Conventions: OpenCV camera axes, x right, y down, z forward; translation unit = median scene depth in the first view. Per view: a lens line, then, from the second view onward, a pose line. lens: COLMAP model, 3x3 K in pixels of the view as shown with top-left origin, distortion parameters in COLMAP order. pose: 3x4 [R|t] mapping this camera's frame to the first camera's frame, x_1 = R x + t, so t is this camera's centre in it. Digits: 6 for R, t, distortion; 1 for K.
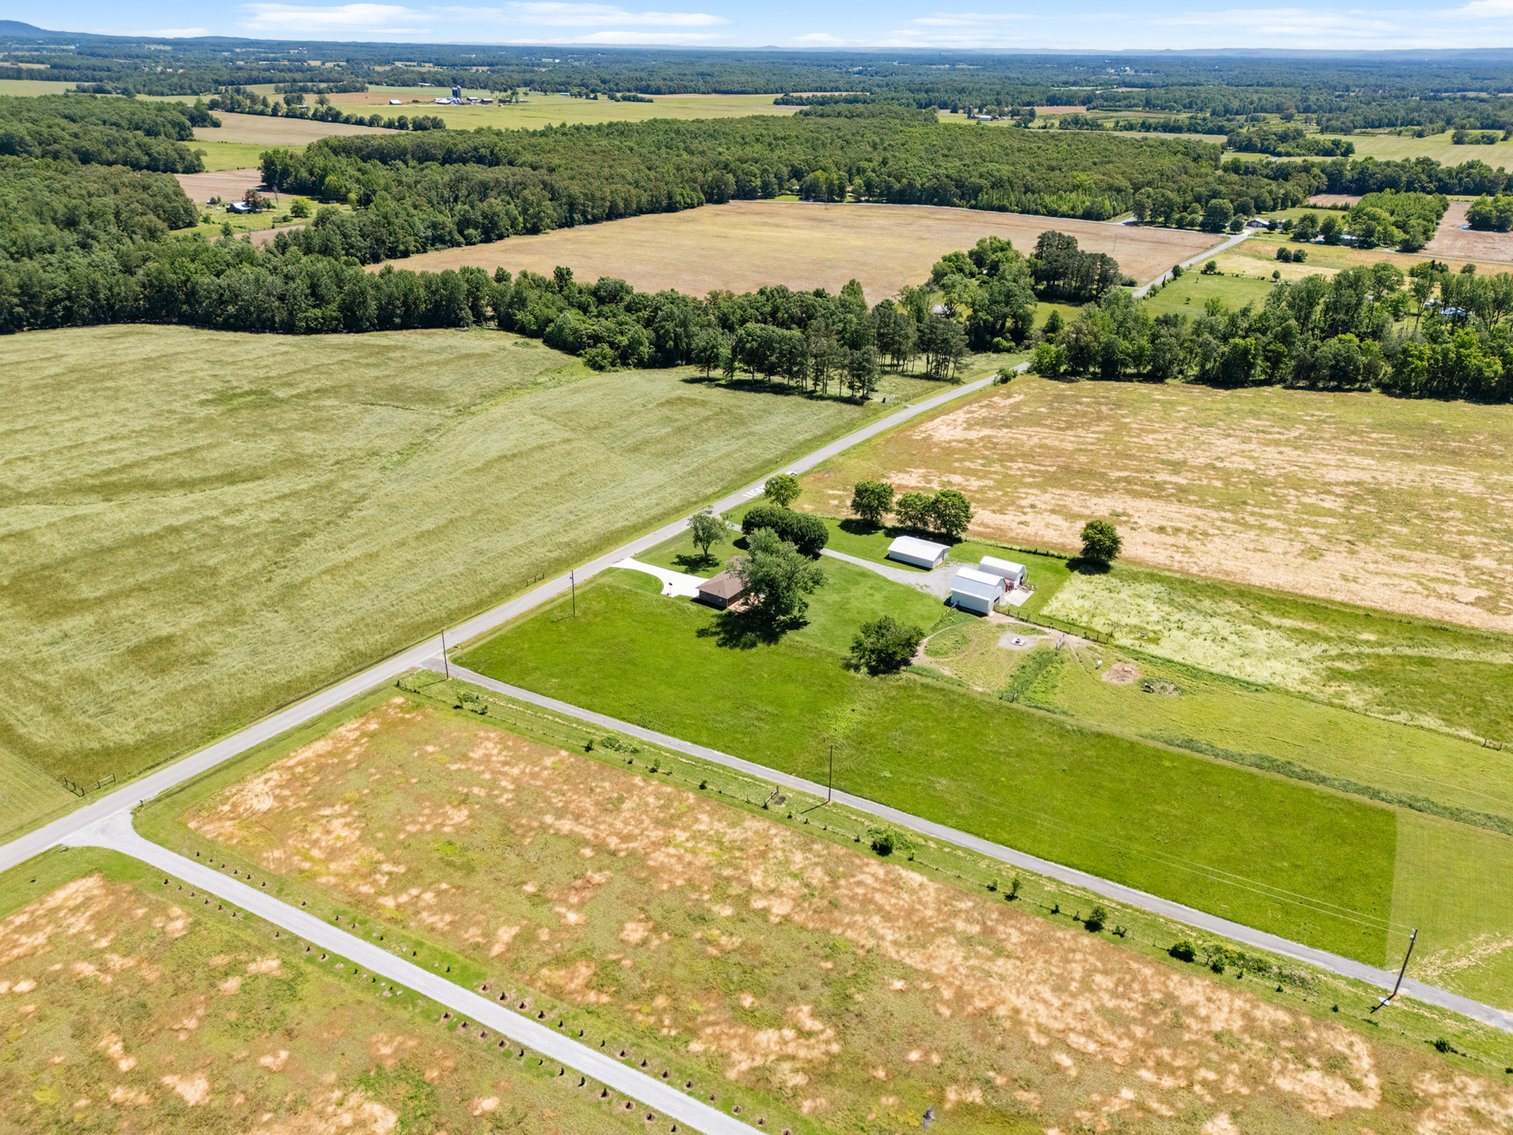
lens RADIAL K [[1101.3, 0, 761.0], [0, 1101.3, 571.1], [0, 0, 1]] dist [0.073111, -0.074365]
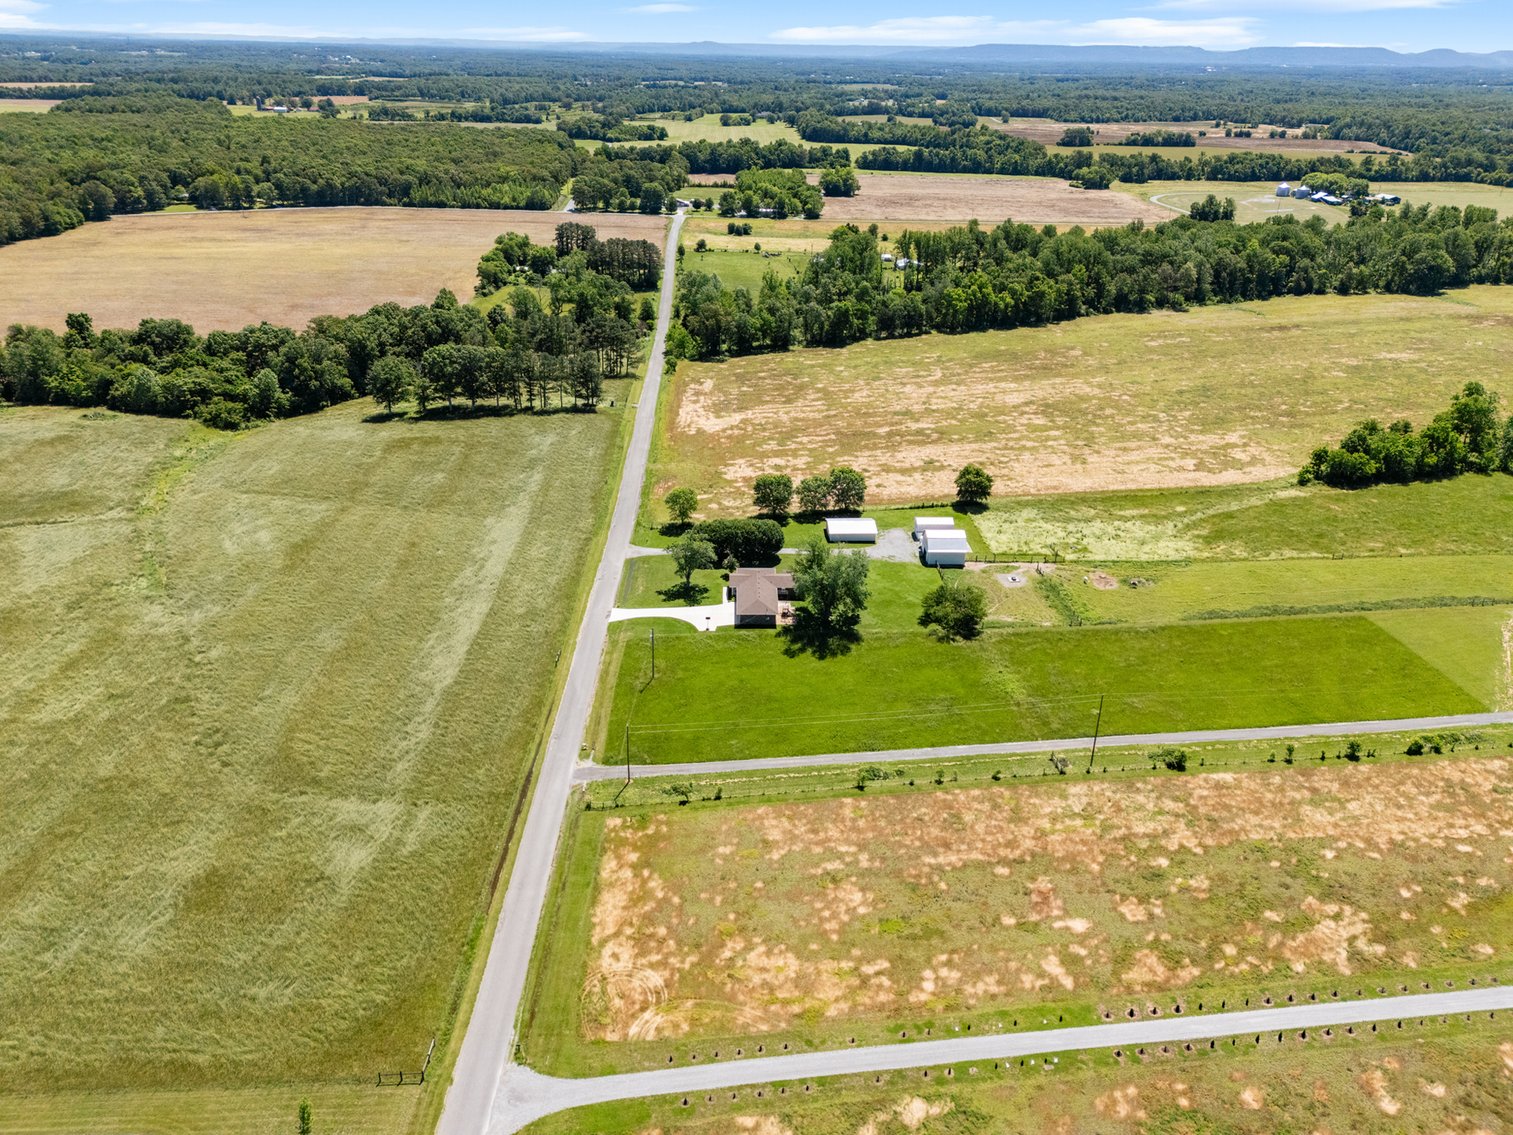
lens RADIAL K [[1101.3, 0, 761.0], [0, 1101.3, 571.1], [0, 0, 1]] dist [0.073111, -0.074365]
pose [[0.807593, -0.249904, 0.534174, -0.404293], [0.245387, 0.966039, 0.080954, -0.069387], [-0.536264, 0.065701, 0.841490, 0.136606]]
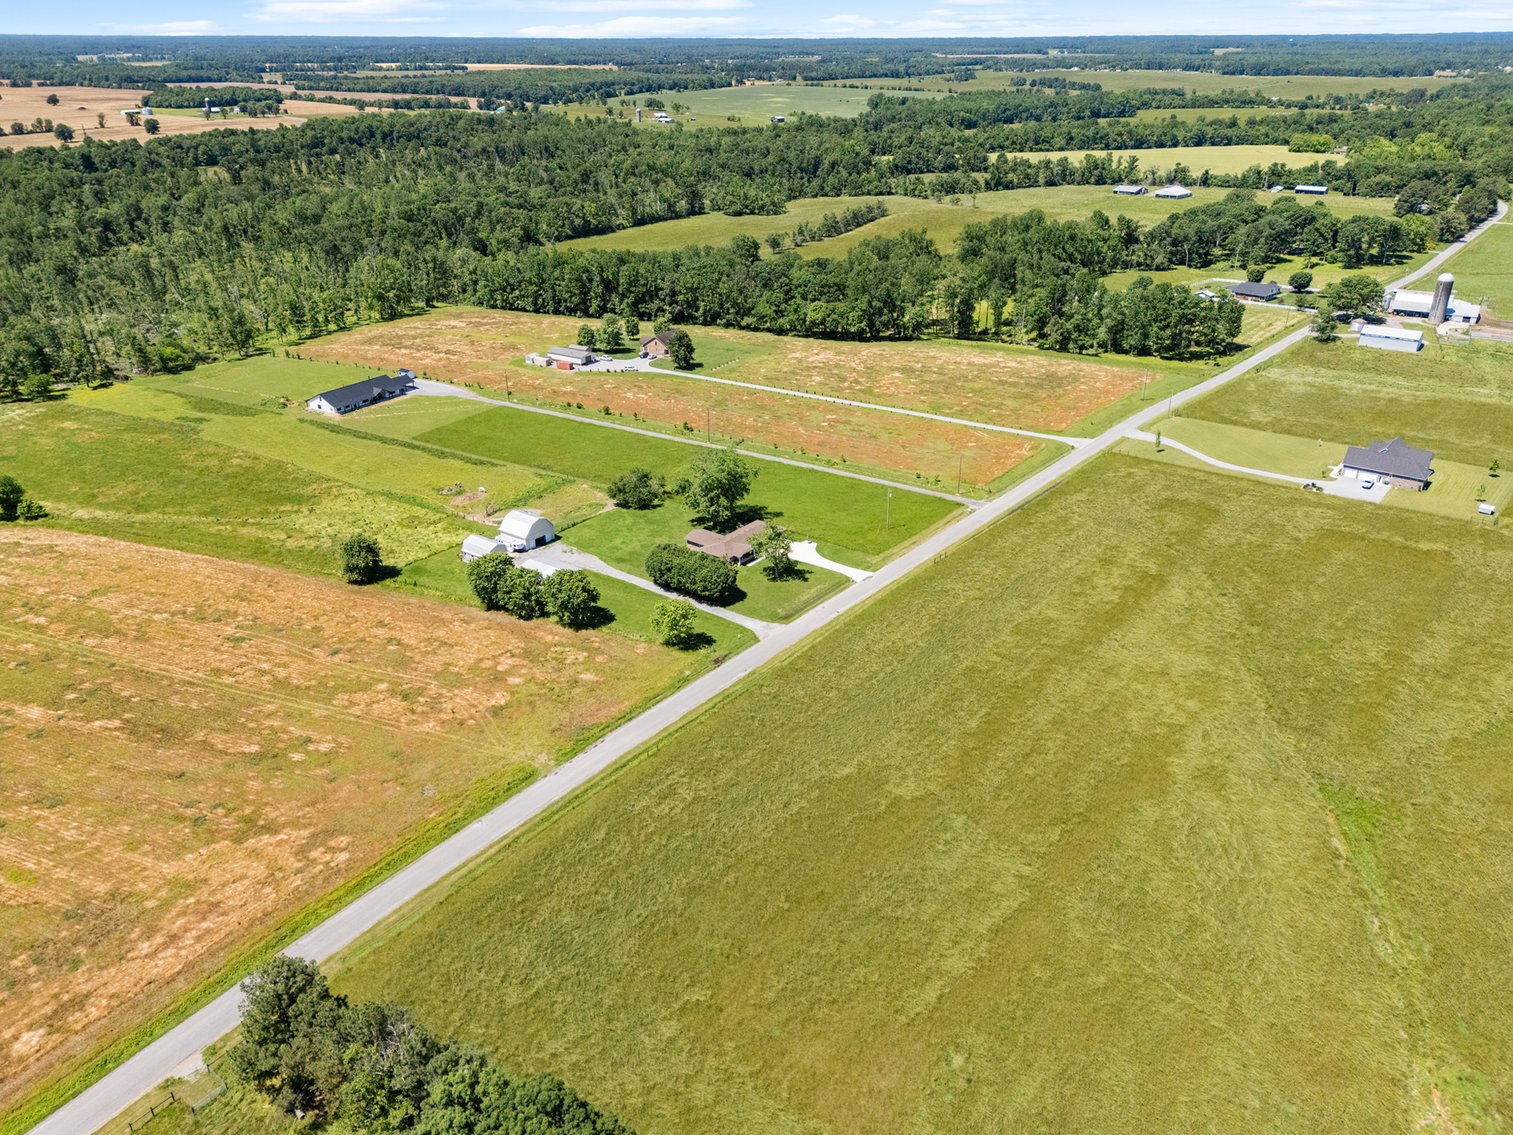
lens RADIAL K [[1123.3, 0, 763.7], [0, 1123.3, 568.5], [0, 0, 1]] dist [0.076086, -0.076354]
pose [[-0.998667, -0.033756, 0.039038, -0.062000], [0.008601, 0.636975, 0.770836, -0.618271], [-0.050887, 0.770145, -0.635836, 1.303220]]
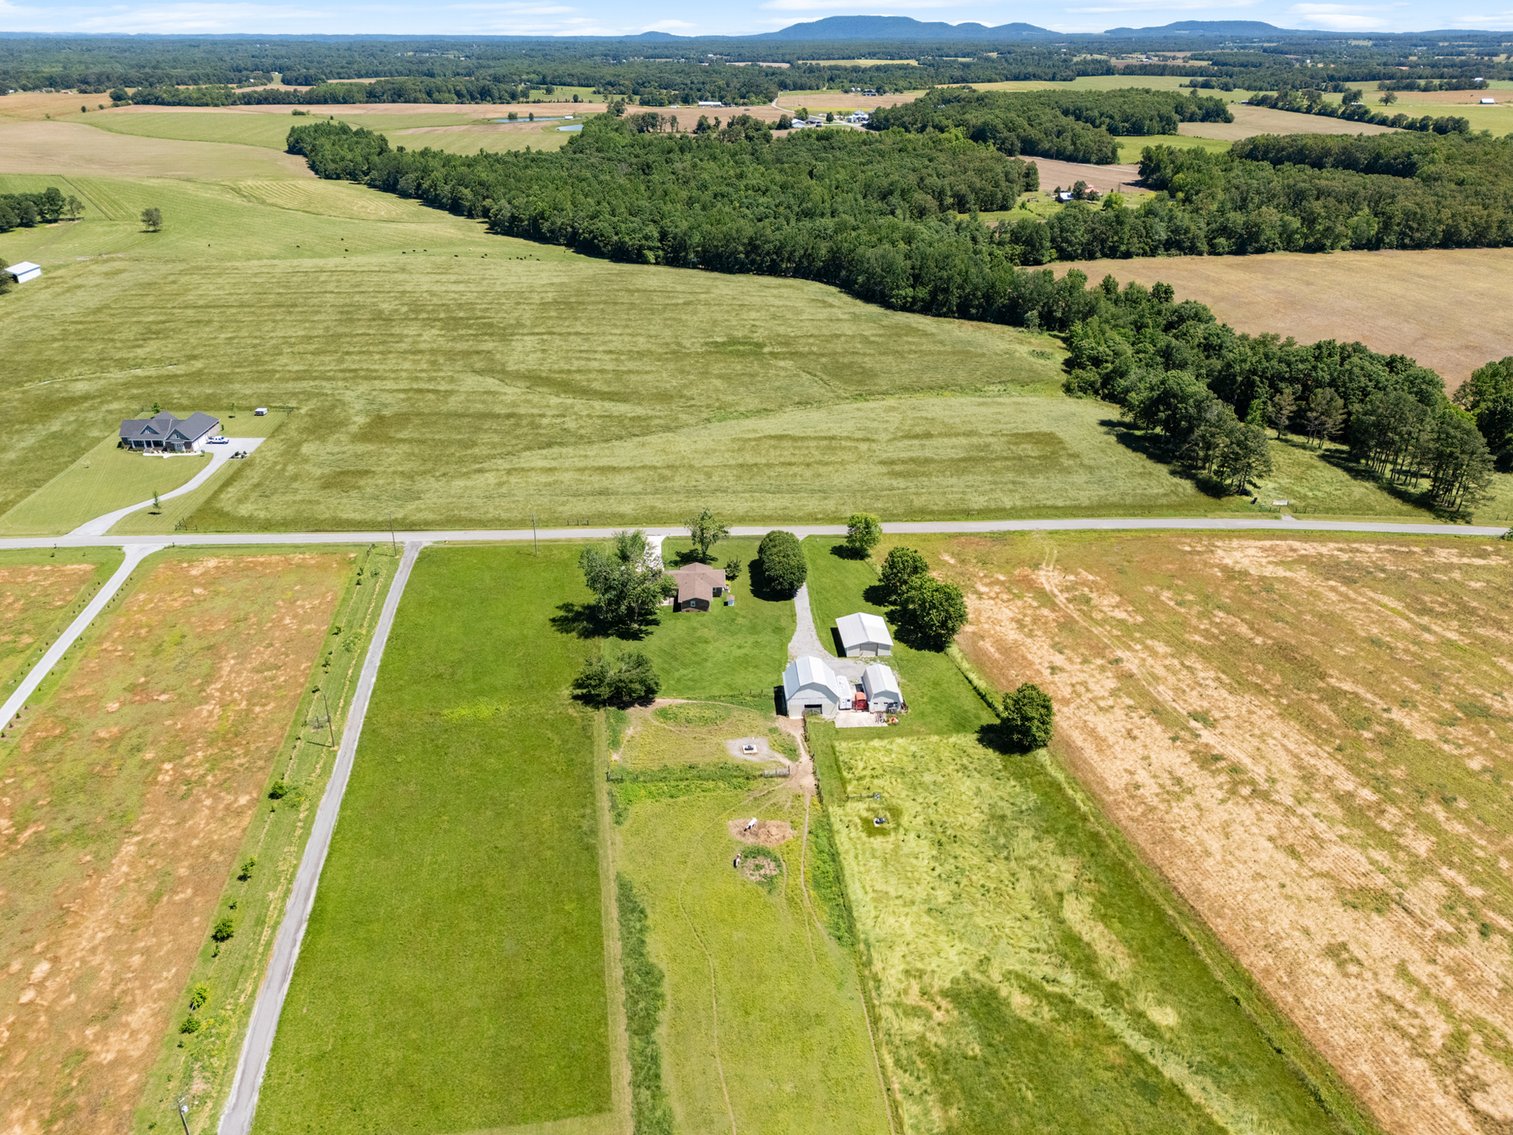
lens RADIAL K [[1128.8, 0, 762.0], [0, 1128.8, 570.9], [0, 0, 1]] dist [0.076911, -0.083492]
pose [[0.606778, 0.326469, -0.724734, 0.572703], [-0.331012, 0.932724, 0.143025, -0.131324], [0.722670, 0.153112, 0.674022, 0.293238]]
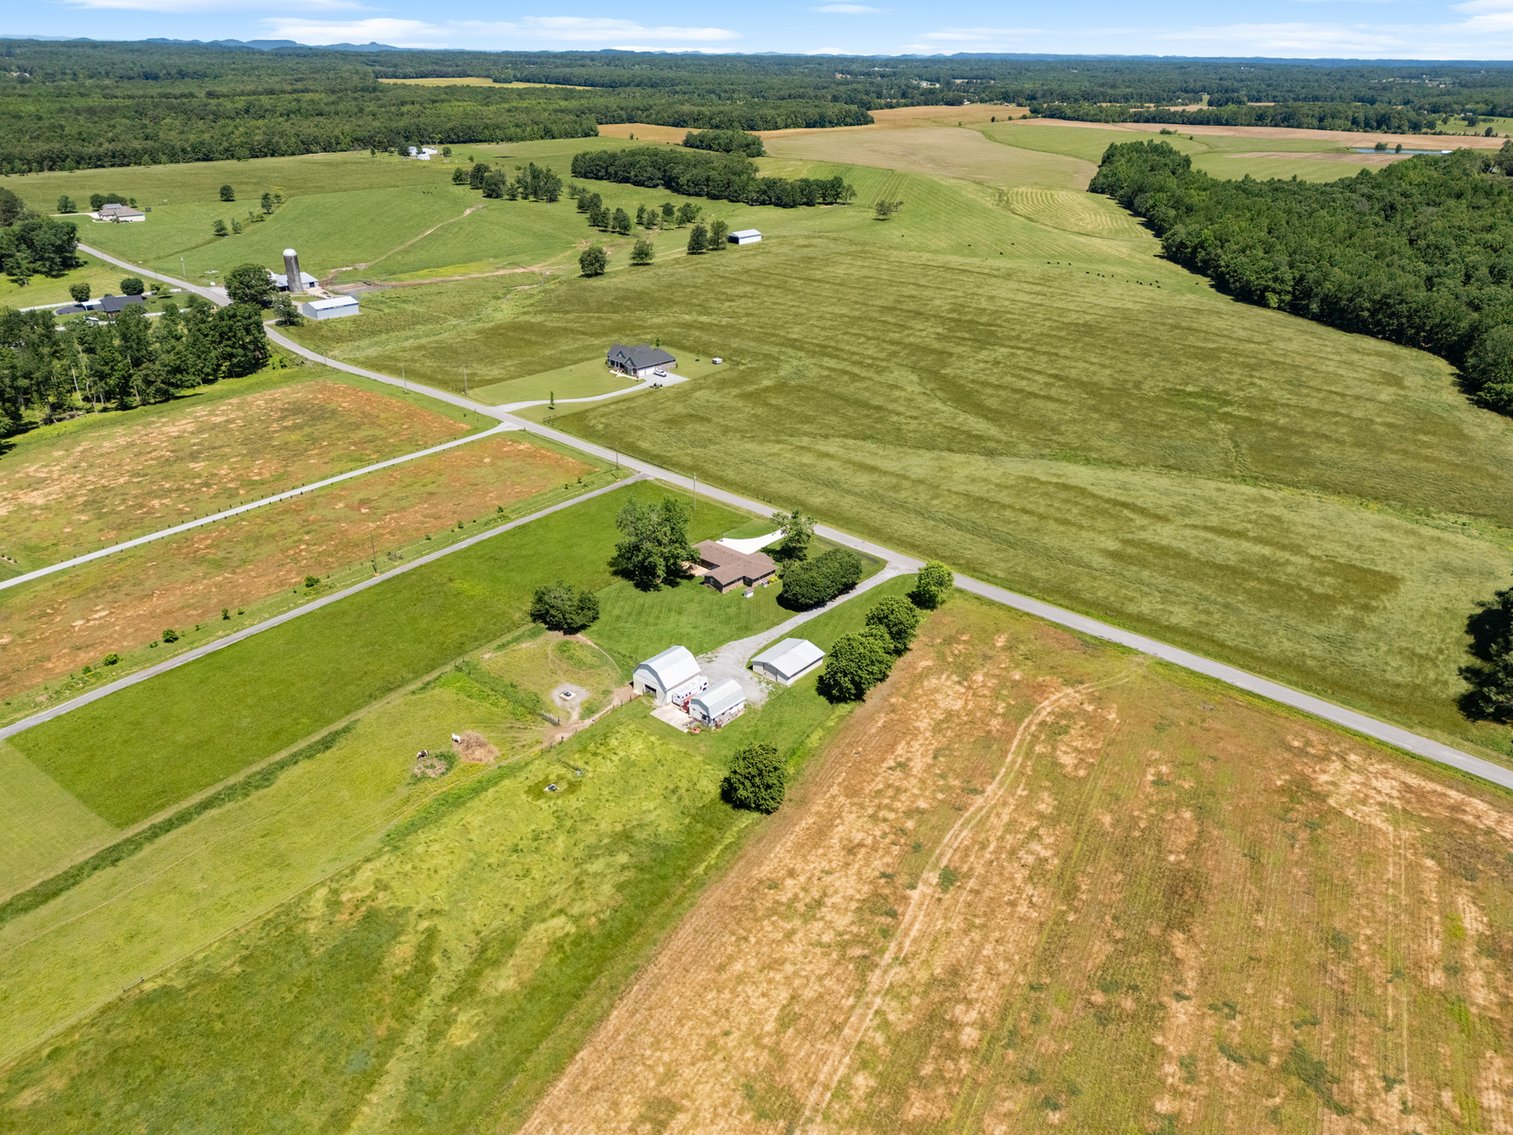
lens RADIAL K [[1101.3, 0, 761.0], [0, 1101.3, 571.1], [0, 0, 1]] dist [0.073111, -0.074365]
pose [[-0.124009, 0.408529, -0.904282, 0.702719], [-0.441270, 0.793542, 0.419014, -0.331317], [0.888765, 0.450994, 0.081865, 0.722240]]
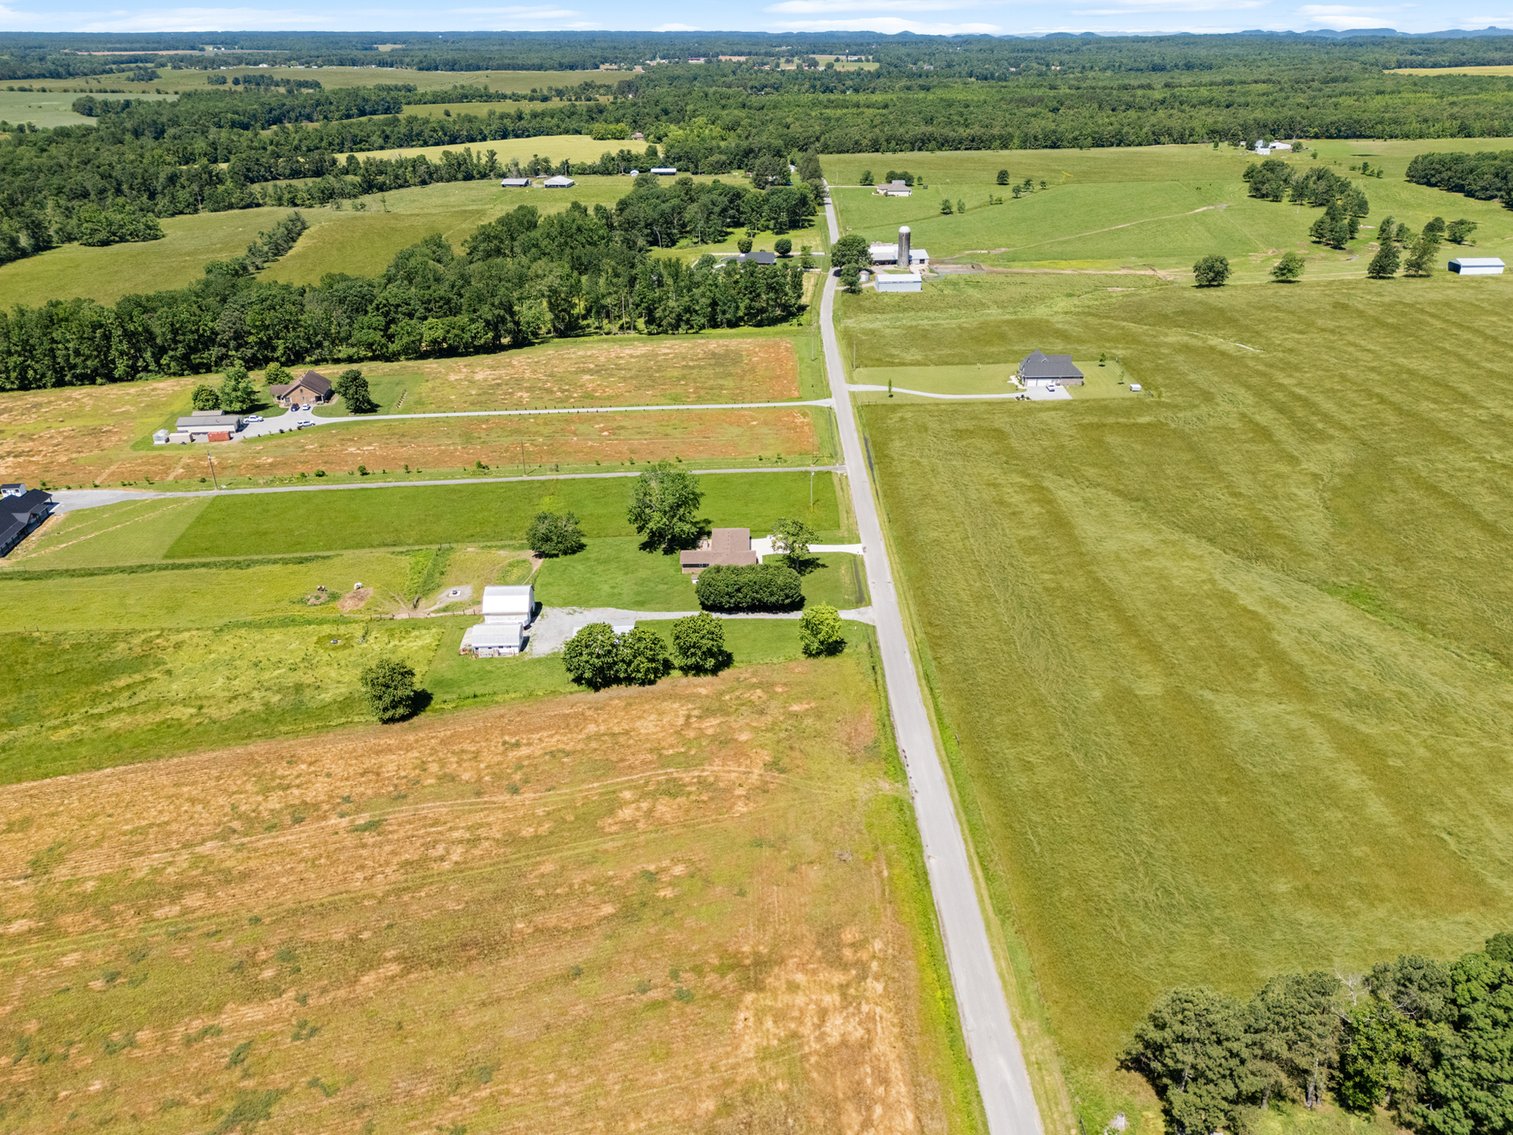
lens RADIAL K [[1128.8, 0, 762.0], [0, 1128.8, 570.9], [0, 0, 1]] dist [0.076911, -0.083492]
pose [[-0.816211, 0.238876, -0.526059, 0.395949], [-0.252401, 0.671612, 0.696585, -0.553004], [0.519705, 0.701338, -0.487884, 1.179672]]
